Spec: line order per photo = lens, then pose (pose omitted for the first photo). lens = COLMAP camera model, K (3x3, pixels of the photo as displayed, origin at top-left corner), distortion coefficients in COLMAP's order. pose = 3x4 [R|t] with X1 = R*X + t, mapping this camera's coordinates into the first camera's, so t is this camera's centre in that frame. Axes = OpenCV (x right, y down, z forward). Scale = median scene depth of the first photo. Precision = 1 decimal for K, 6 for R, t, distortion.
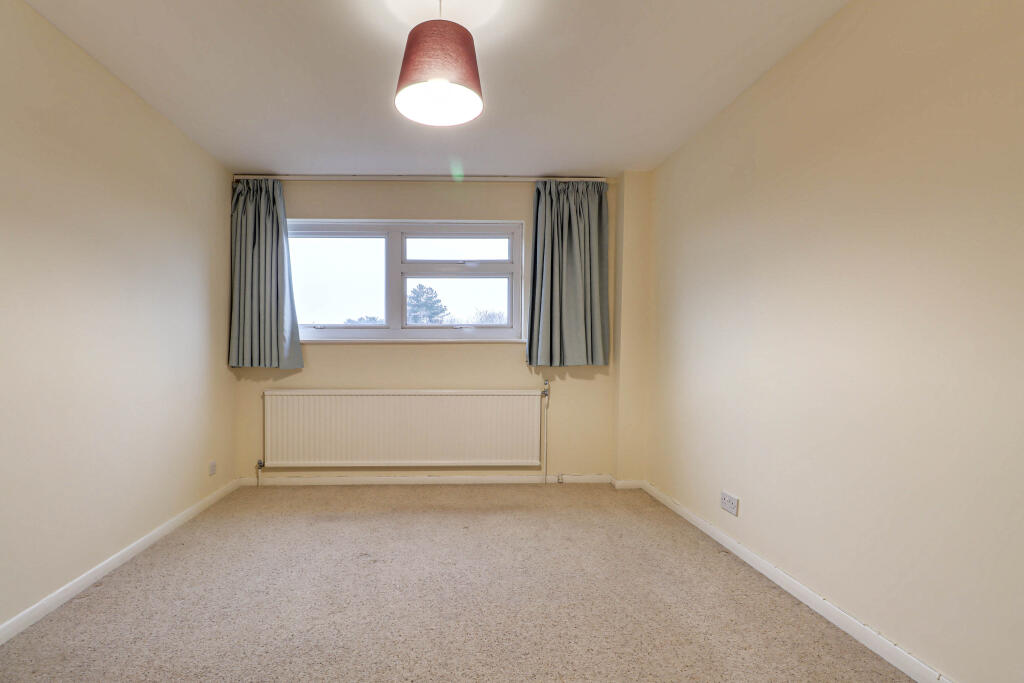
lens RADIAL K [[421.1, 0, 510.0], [0, 421.1, 359.1], [0, 0, 1]] dist [0.001198, 0.000090]
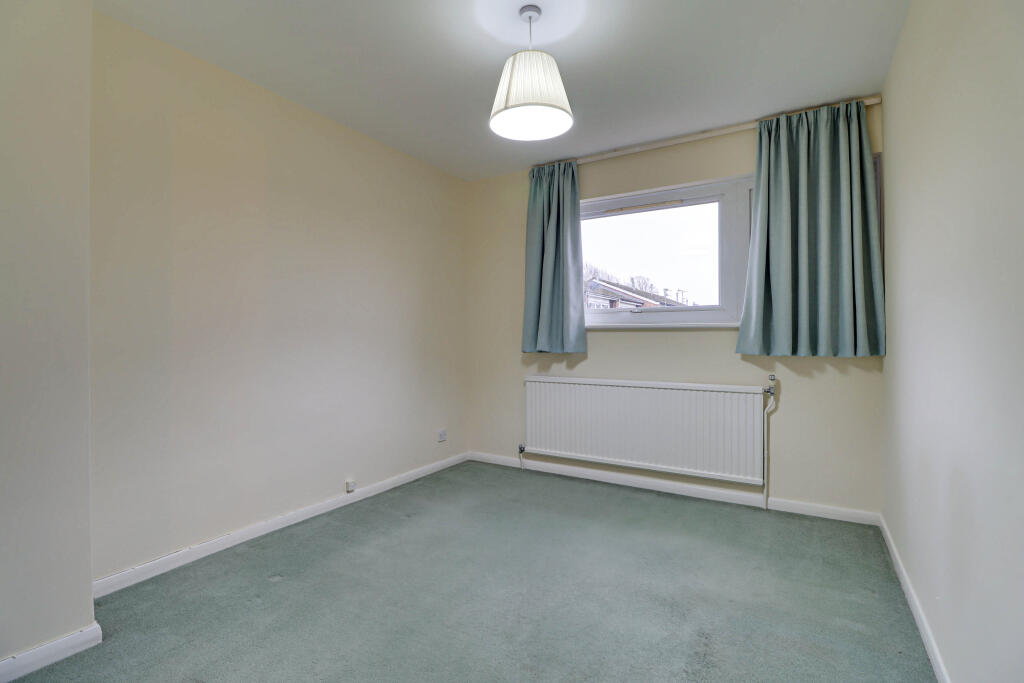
lens RADIAL K [[480.7, 0, 510.6], [0, 480.7, 334.4], [0, 0, 1]] dist [-0.001049, -0.012123]
pose [[0.837381, -0.006064, -0.546586, 0.183207], [-0.008288, 0.999683, -0.023787, -0.000261], [0.546557, 0.024449, 0.837065, -0.001554]]
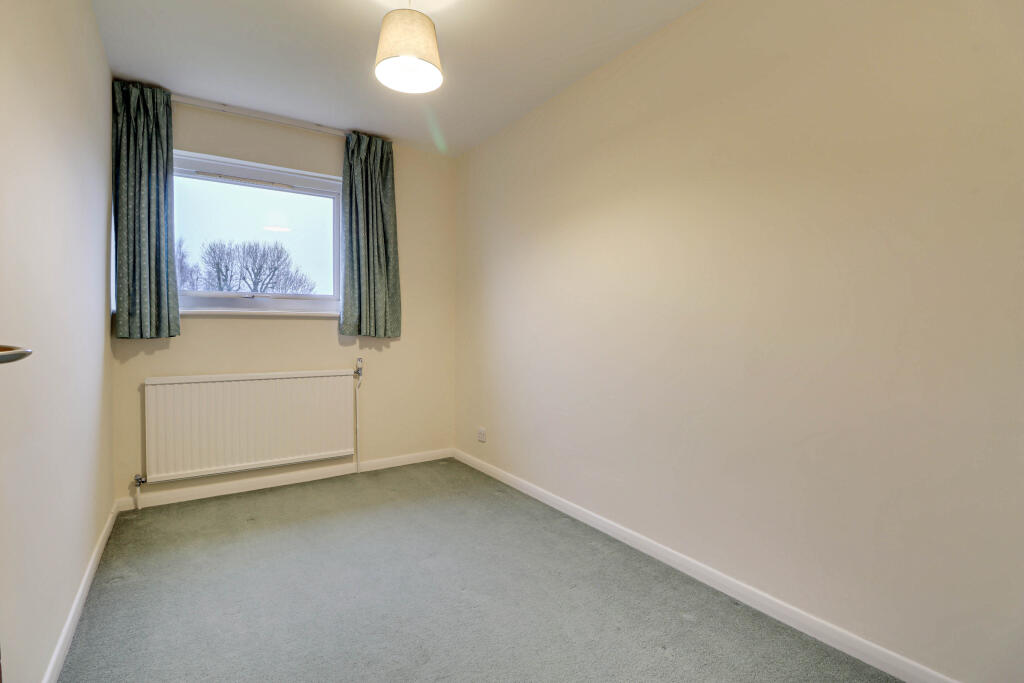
lens RADIAL K [[451.6, 0, 512.9], [0, 451.6, 334.9], [0, 0, 1]] dist [-0.000594, 0.000000]
pose [[0.871527, -0.011938, 0.490203, -0.110115], [0.011412, 0.999927, 0.004061, 0.000259], [-0.490215, 0.002055, 0.871599, -0.000965]]
